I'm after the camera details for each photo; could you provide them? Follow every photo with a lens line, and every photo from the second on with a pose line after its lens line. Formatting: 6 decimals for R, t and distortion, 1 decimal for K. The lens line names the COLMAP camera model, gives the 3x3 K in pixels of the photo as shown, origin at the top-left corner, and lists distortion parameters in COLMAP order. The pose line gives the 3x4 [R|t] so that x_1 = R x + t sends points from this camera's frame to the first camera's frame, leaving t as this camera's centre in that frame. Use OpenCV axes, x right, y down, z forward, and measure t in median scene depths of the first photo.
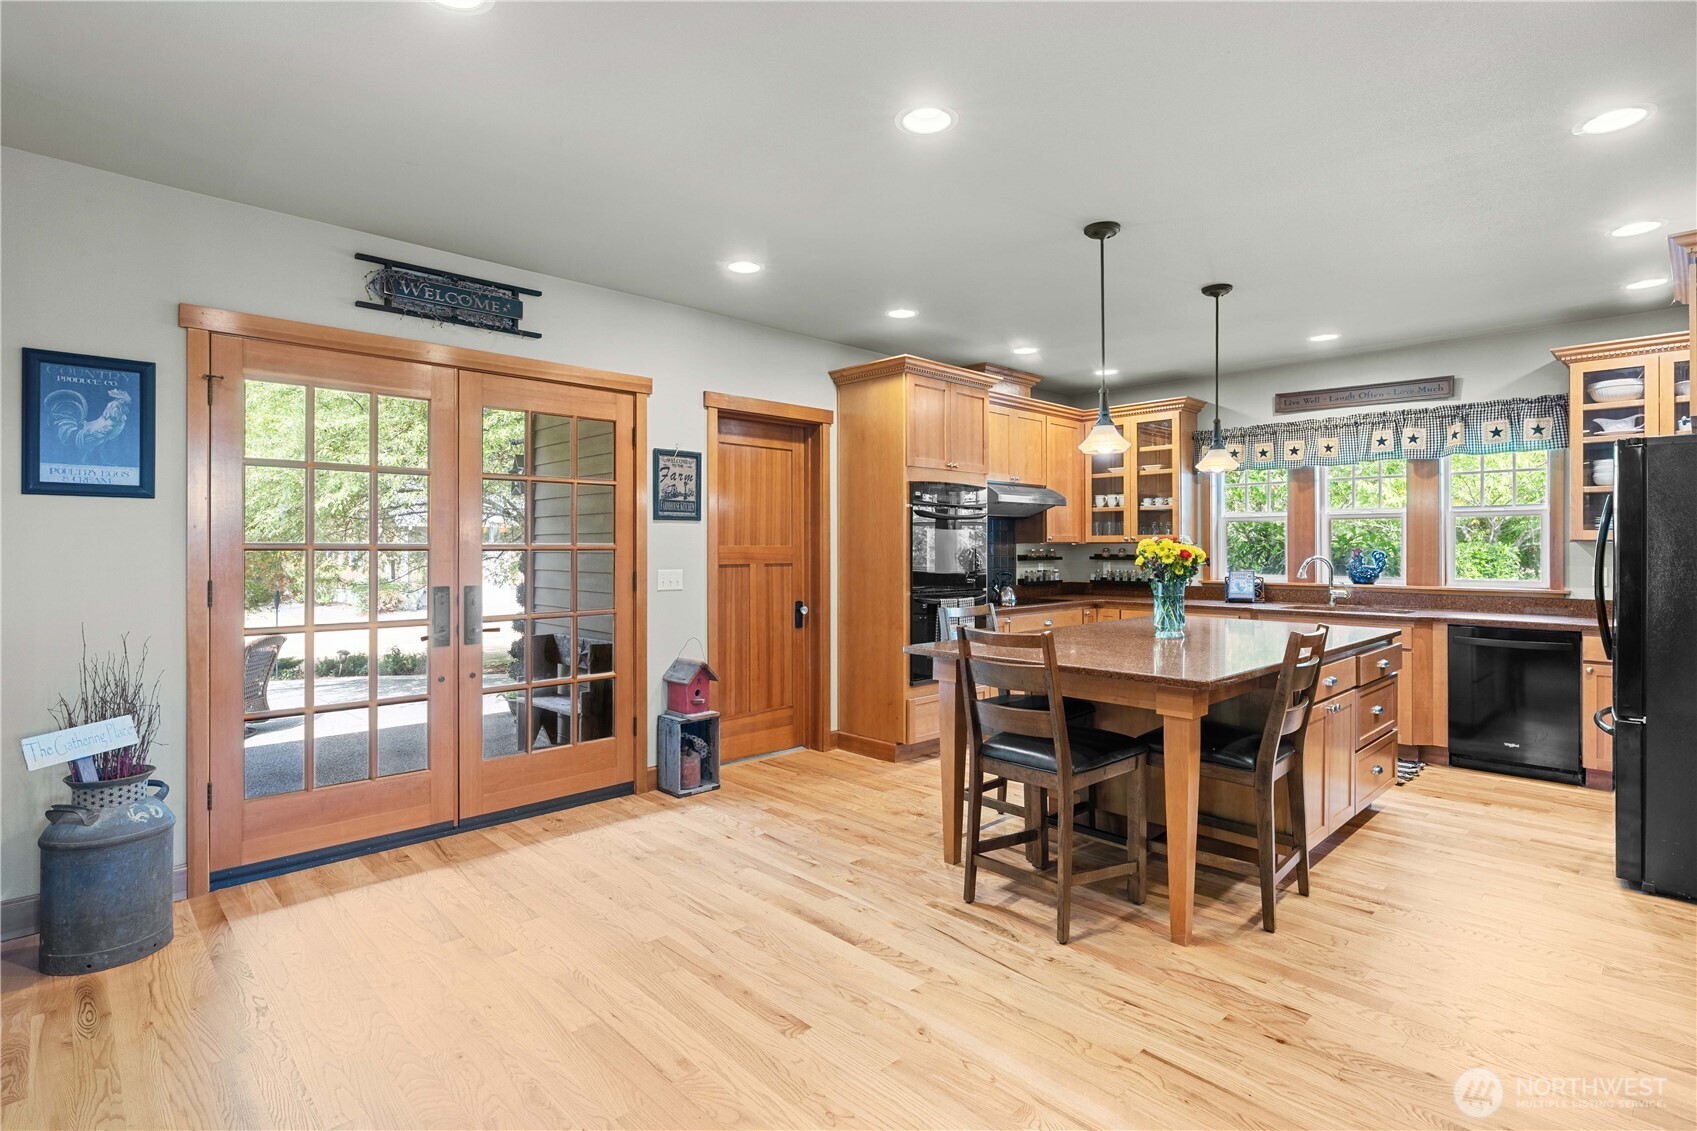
lens RADIAL K [[814.1, 0, 849.9], [0, 814.1, 550.6], [0, 0, 1]] dist [-0.006195, -0.000888]
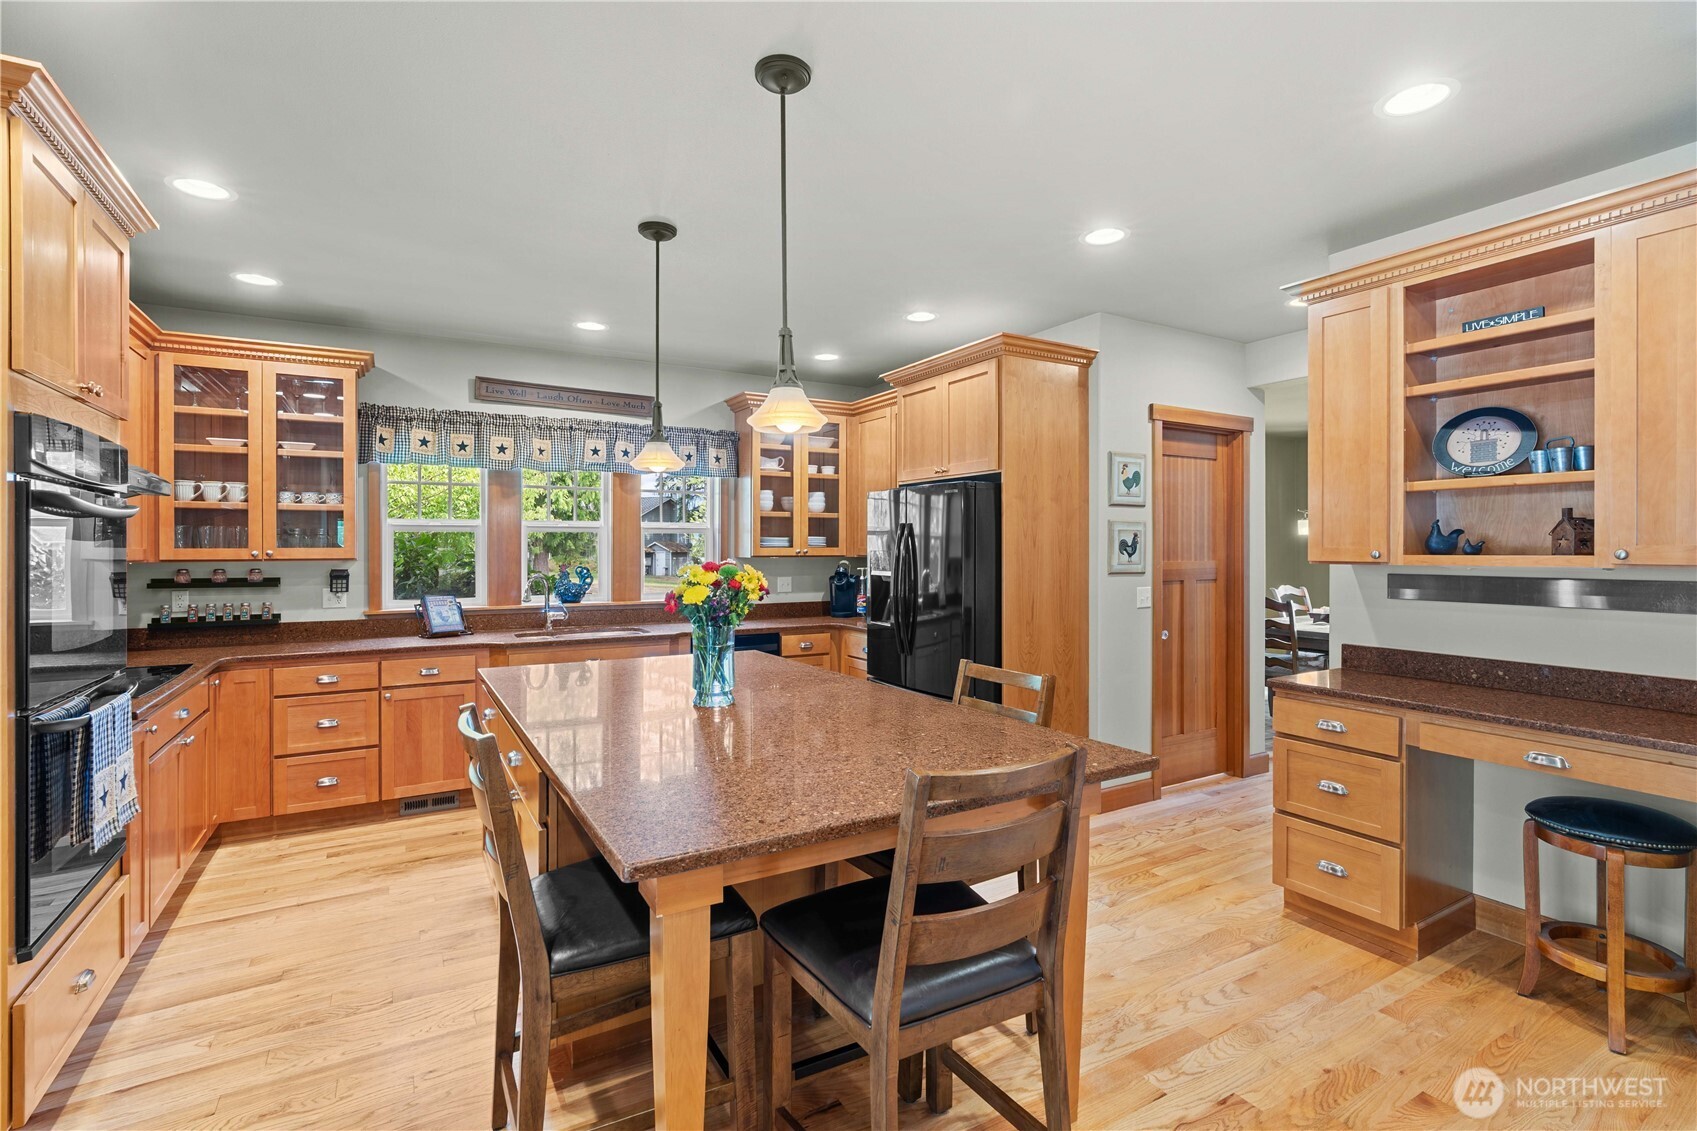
lens RADIAL K [[778.4, 0, 842.8], [0, 778.4, 552.3], [0, 0, 1]] dist [-0.005085, 0.000256]
pose [[0.243652, -0.005994, 0.969844, -0.147415], [0.006767, 0.999967, 0.004480, -0.017258], [-0.969839, 0.005471, 0.243684, 0.464115]]
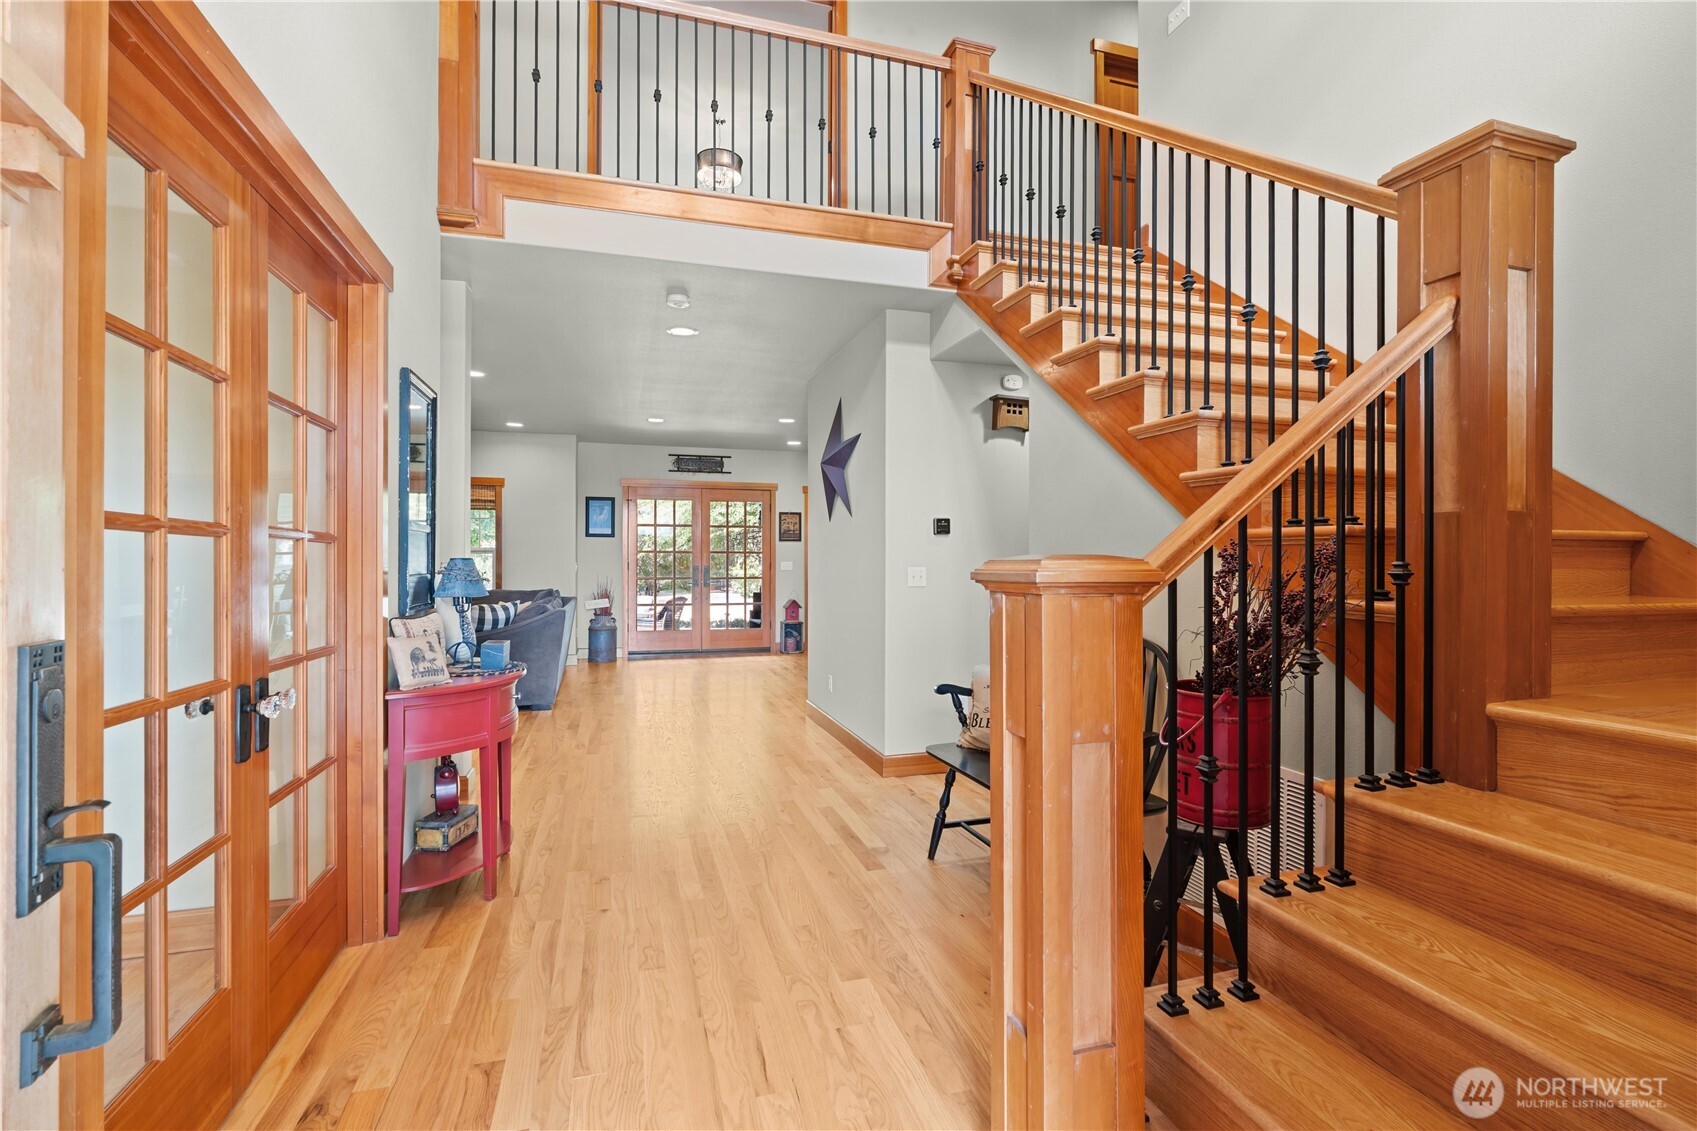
lens RADIAL K [[778.4, 0, 848.8], [0, 778.4, 562.9], [0, 0, 1]] dist [-0.005085, 0.000256]
pose [[0.894301, -0.000352, -0.447466, 0.611078], [-0.000337, 0.999999, -0.001461, 0.018614], [0.447466, 0.001458, 0.894300, -0.610269]]
